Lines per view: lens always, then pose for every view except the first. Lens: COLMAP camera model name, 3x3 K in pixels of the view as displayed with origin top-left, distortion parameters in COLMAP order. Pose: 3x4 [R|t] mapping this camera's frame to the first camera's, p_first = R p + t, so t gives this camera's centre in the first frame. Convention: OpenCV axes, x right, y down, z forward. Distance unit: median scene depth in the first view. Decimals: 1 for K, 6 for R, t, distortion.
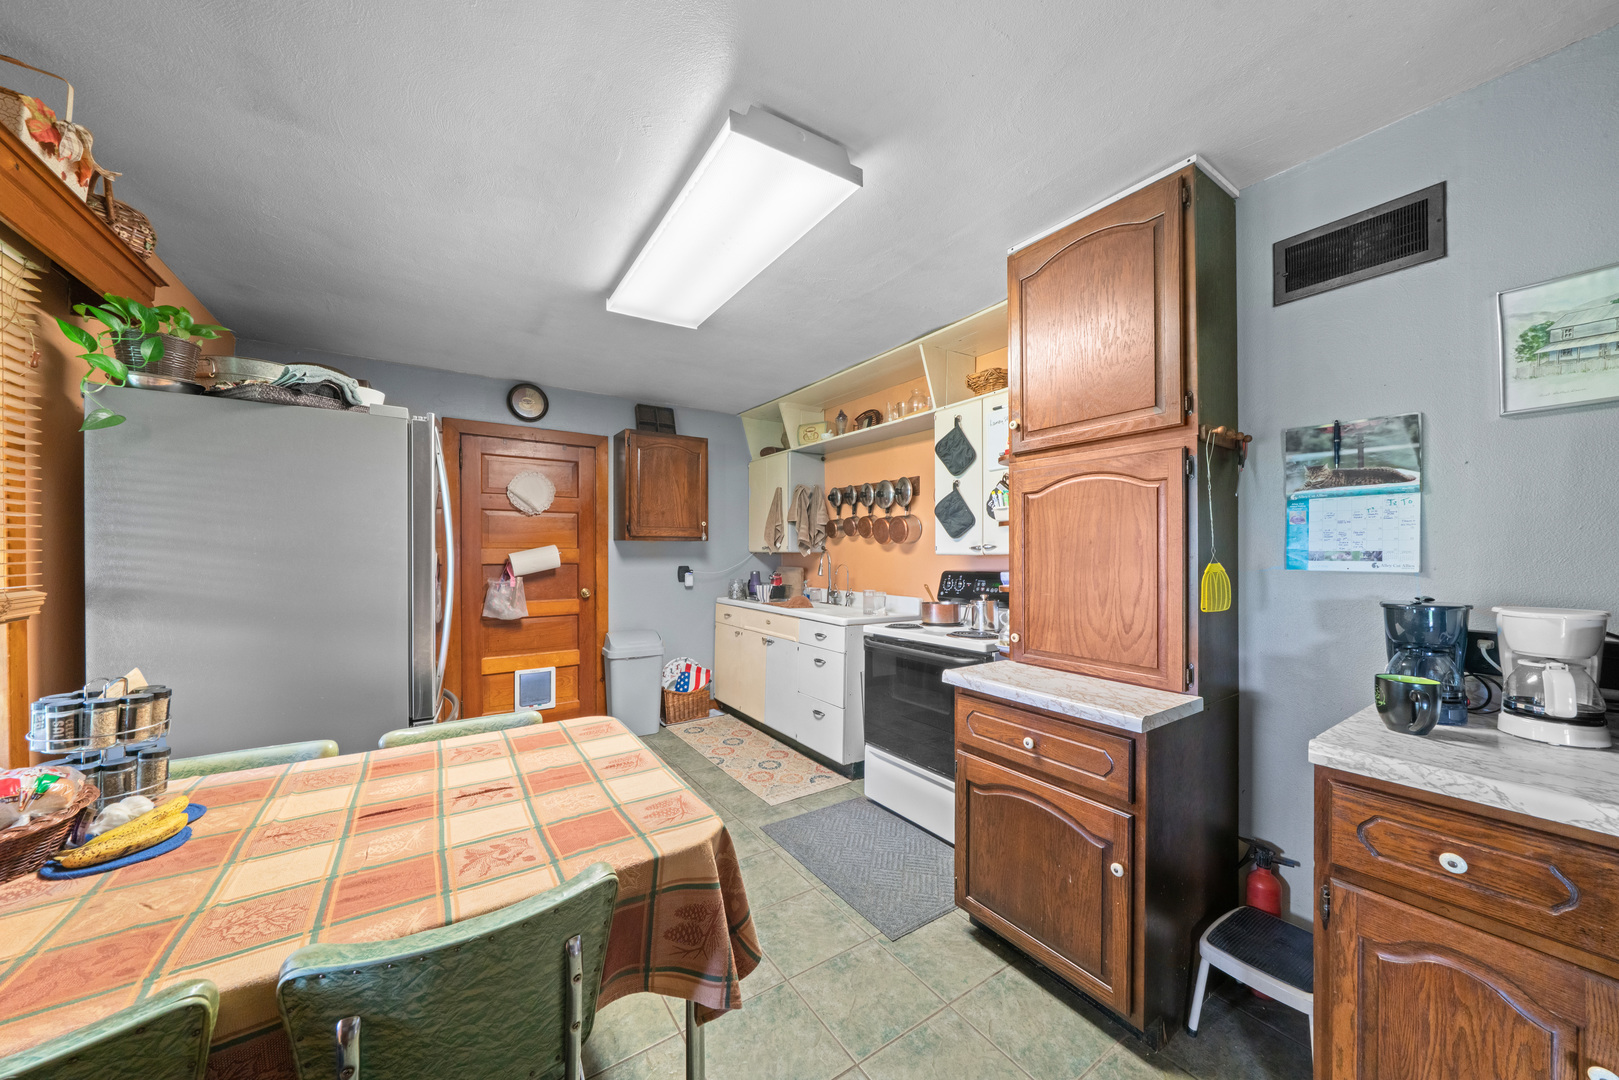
lens RADIAL K [[550.2, 0, 811.2], [0, 550.2, 550.6], [0, 0, 1]] dist [-0.006012, 0.000268]
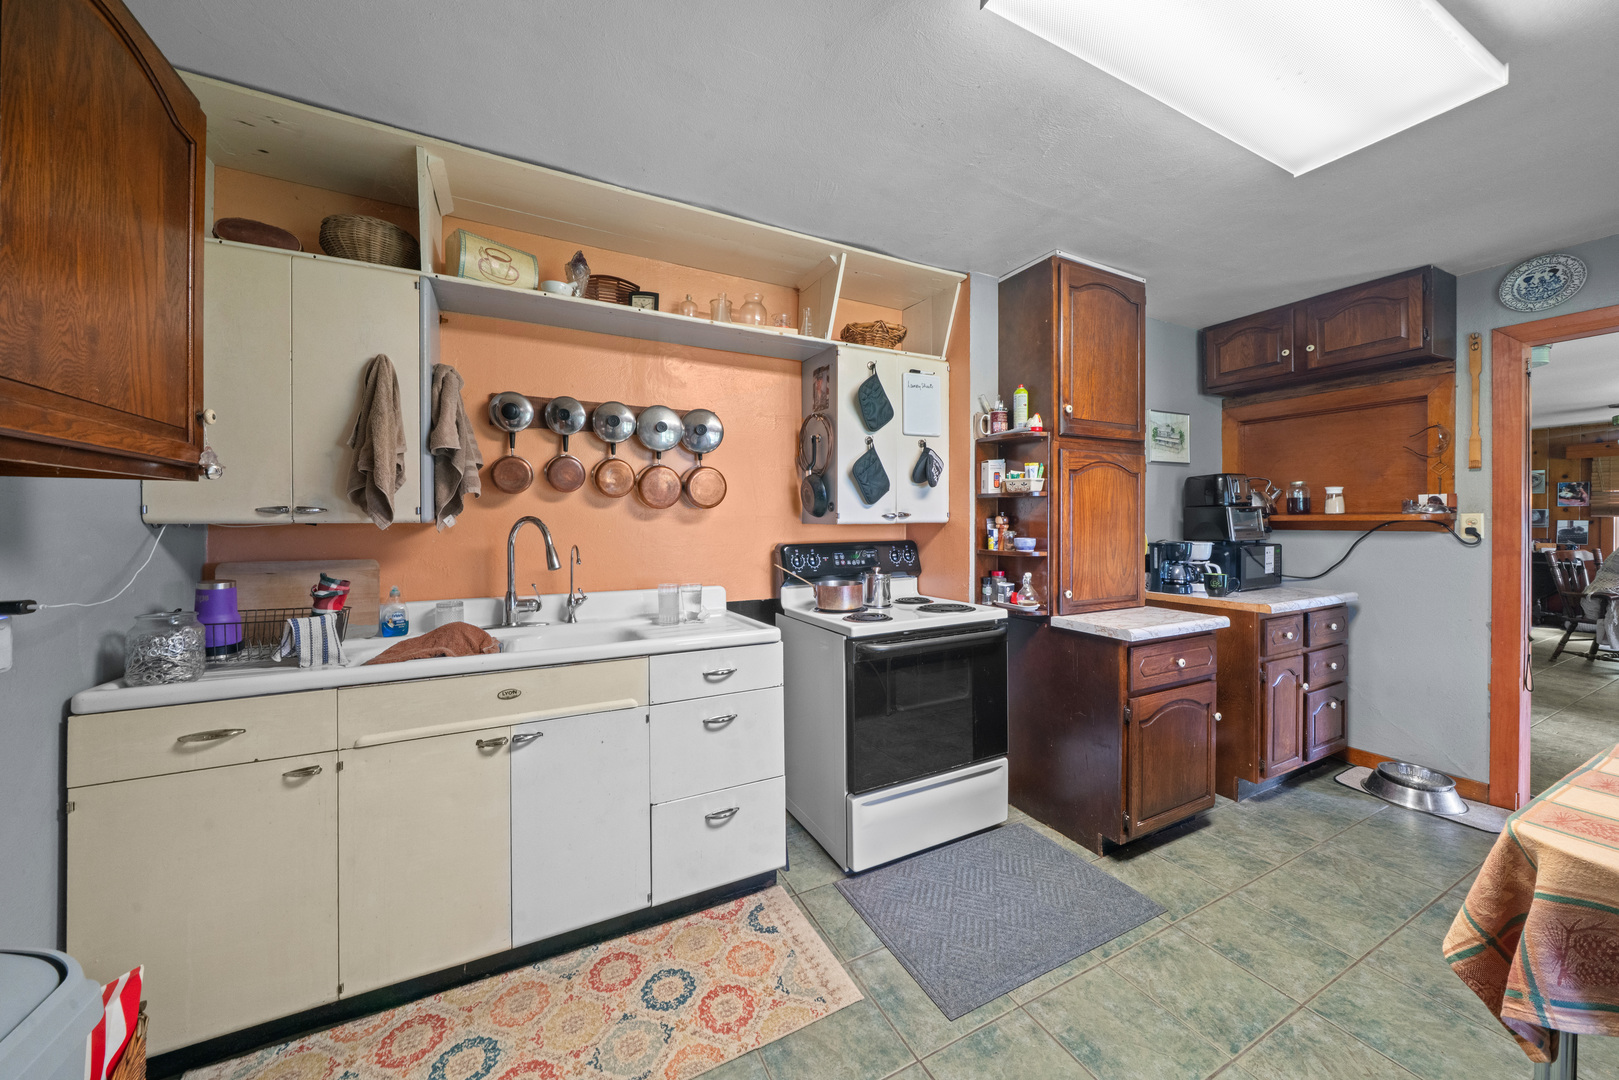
lens RADIAL K [[550.2, 0, 805.1], [0, 550.2, 524.9], [0, 0, 1]] dist [-0.006012, 0.000268]
pose [[0.144182, -0.007401, 0.989523, -0.595155], [-0.000463, 0.999971, 0.007546, 0.003017], [-0.989551, -0.001546, 0.144175, 0.971251]]
